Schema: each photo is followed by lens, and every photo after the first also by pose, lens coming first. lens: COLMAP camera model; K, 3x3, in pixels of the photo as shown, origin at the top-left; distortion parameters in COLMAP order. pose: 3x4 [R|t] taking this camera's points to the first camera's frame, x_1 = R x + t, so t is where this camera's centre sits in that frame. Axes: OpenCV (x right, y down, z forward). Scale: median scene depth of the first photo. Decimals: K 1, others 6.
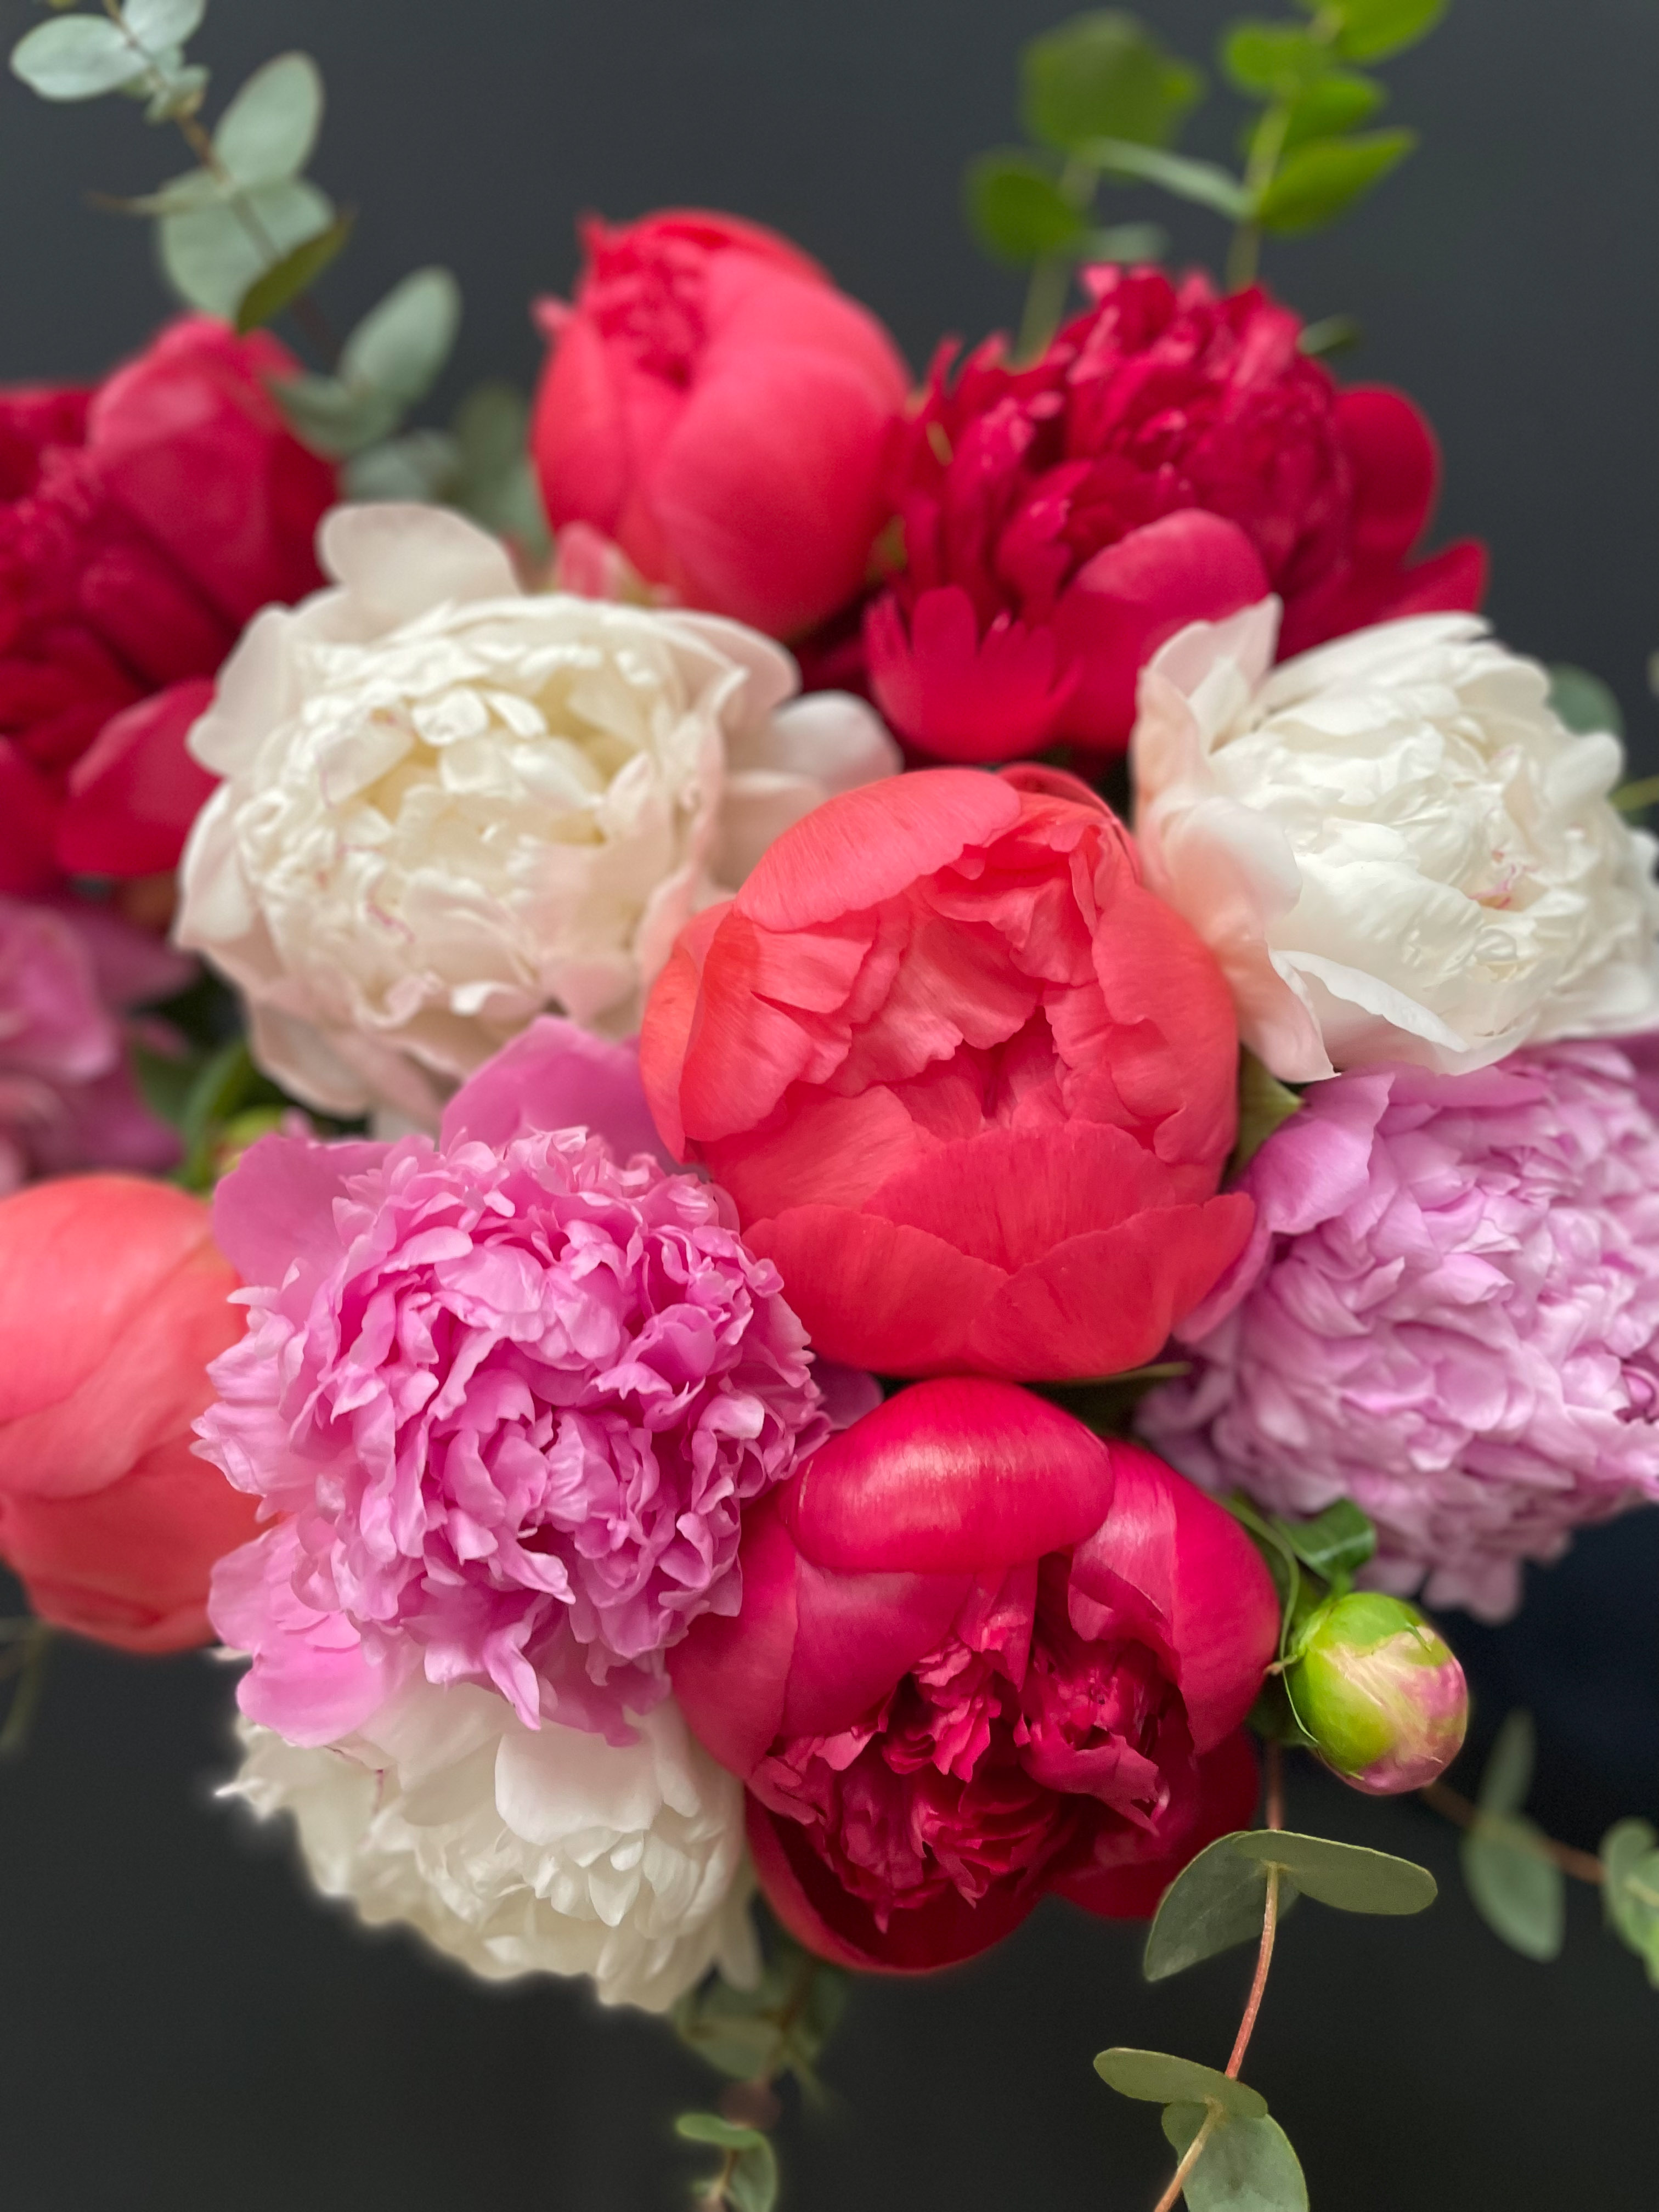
lens RADIAL K [[1633.7, 0, 829.5], [0, 1633.7, 1106.0], [0, 0, 1]] dist [0.060602, -0.002509]
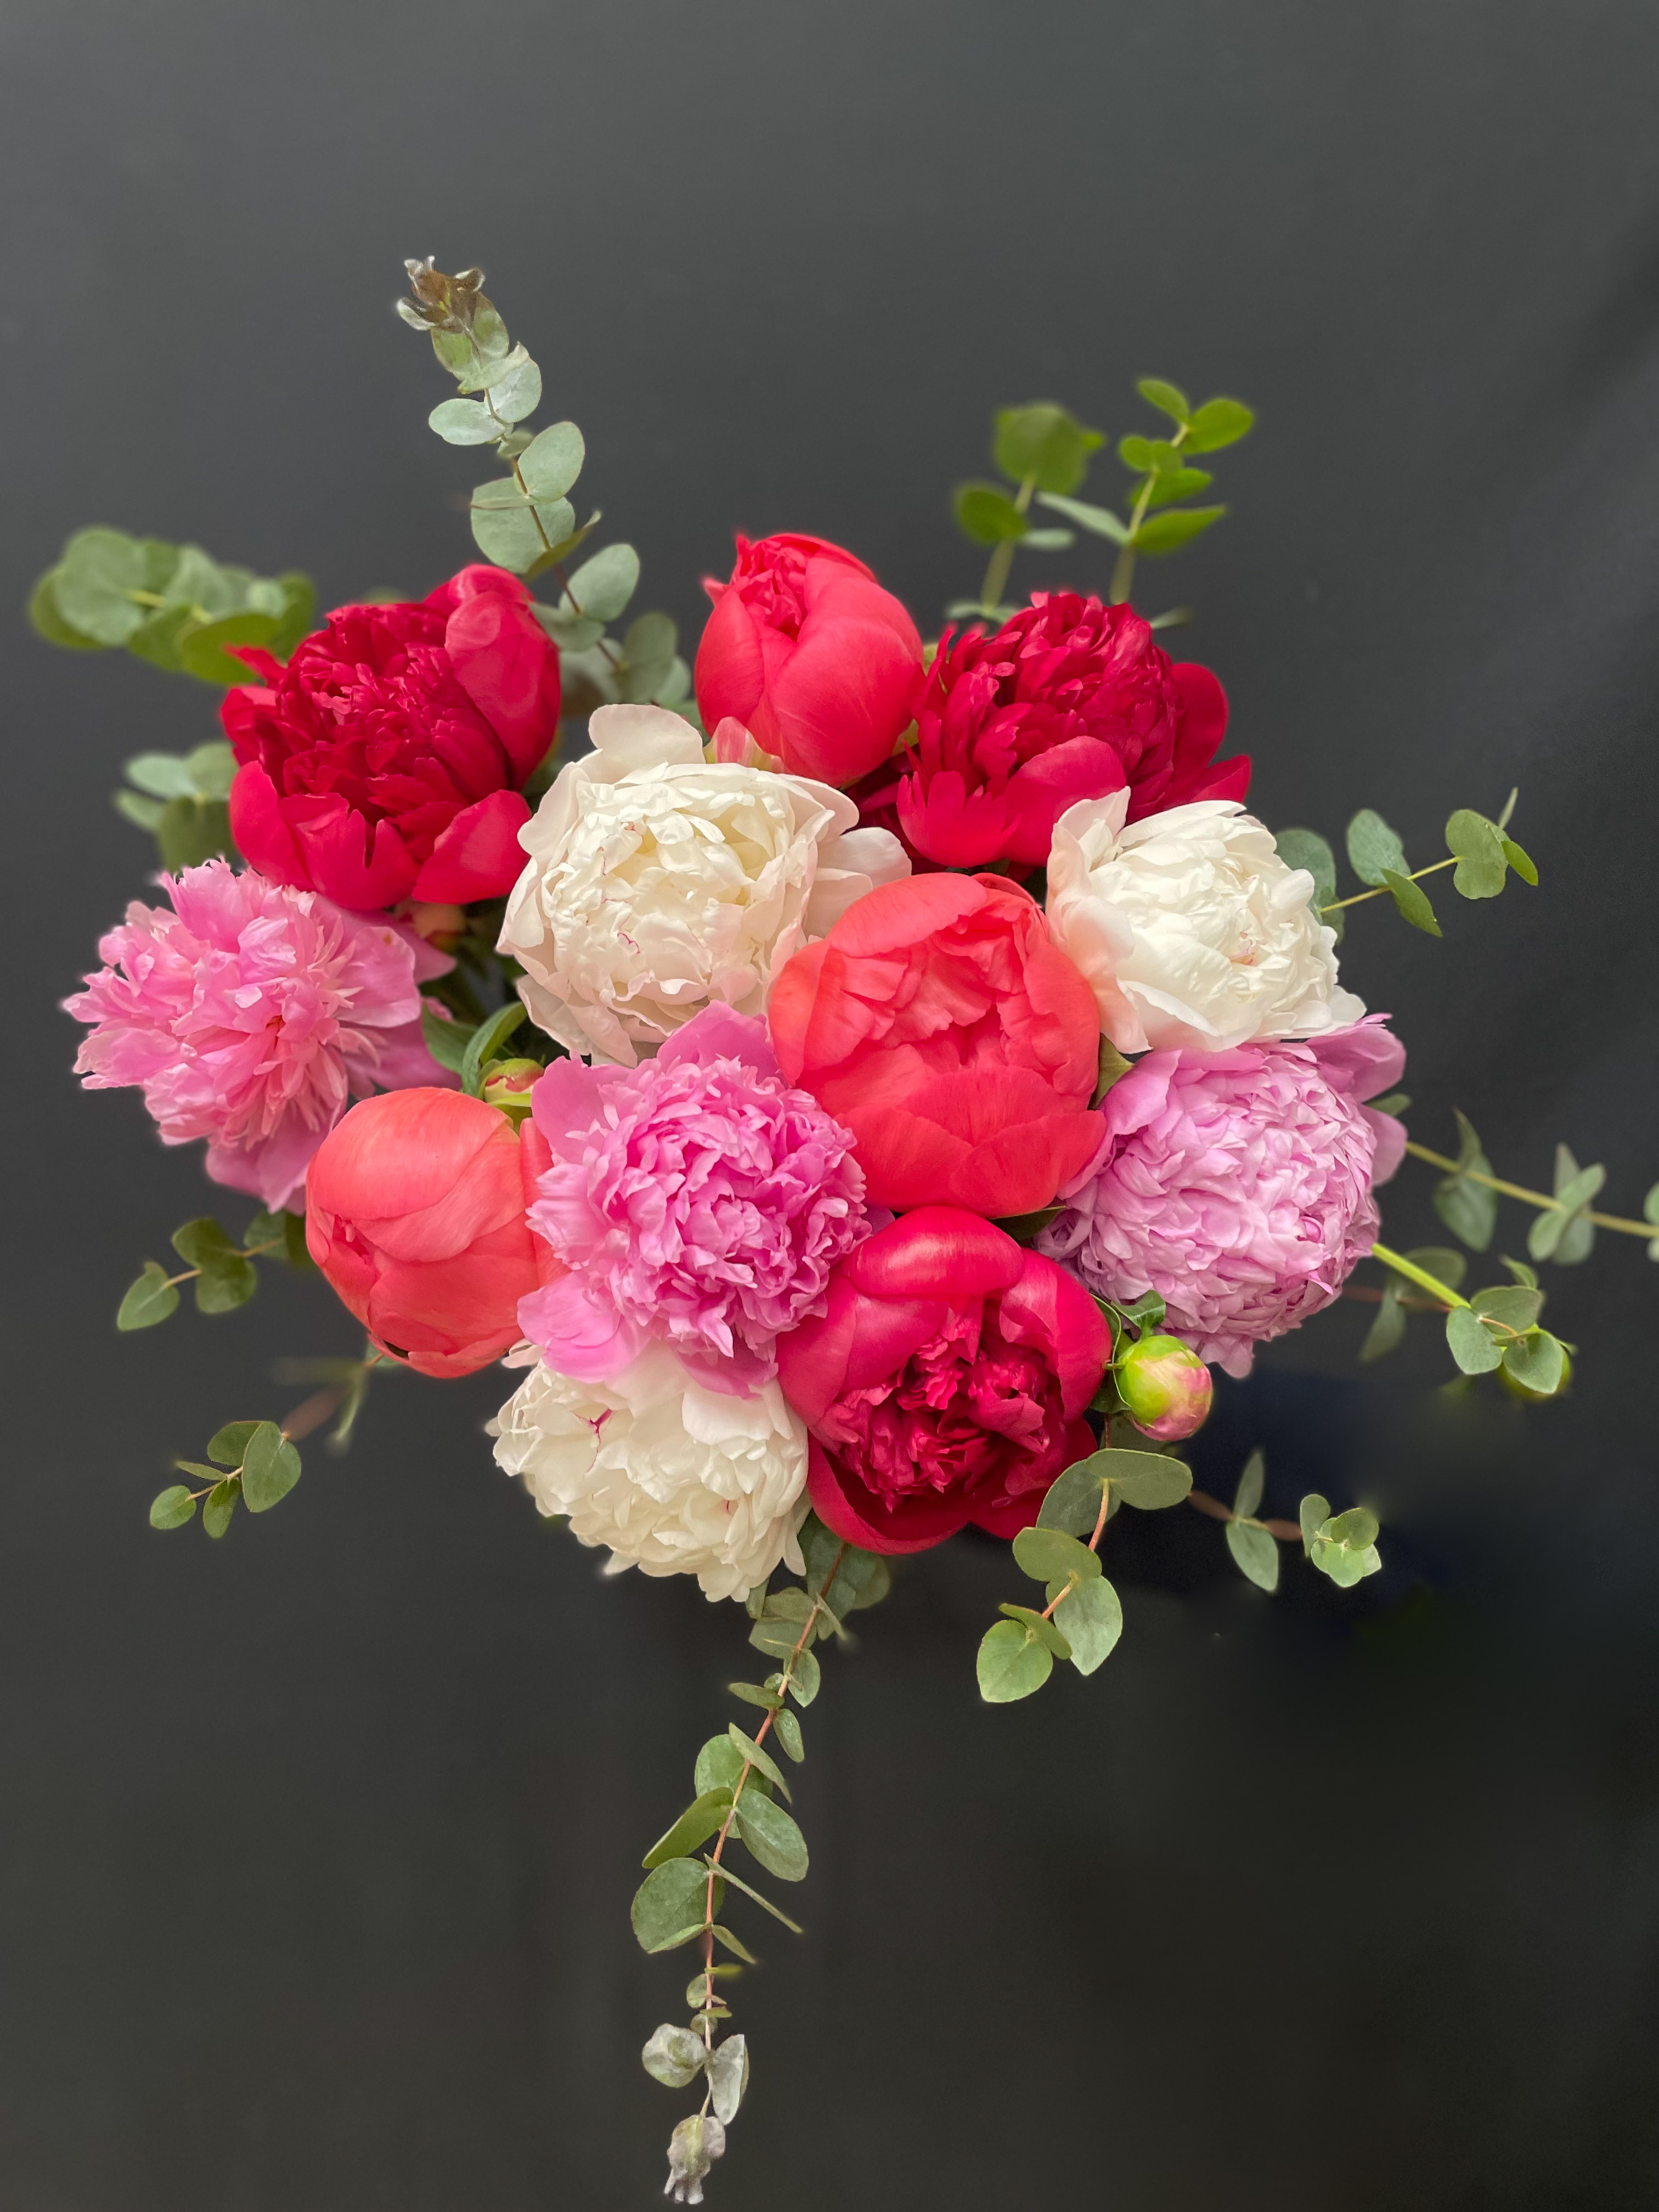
lens RADIAL K [[1682.3, 0, 829.5], [0, 1682.3, 1106.0], [0, 0, 1]] dist [0.279517, -0.000081]
pose [[0.995999, 0.041929, 0.078919, -0.196534], [-0.038318, 0.998173, -0.046721, 0.145815], [-0.080733, 0.043510, 0.995786, -0.854895]]
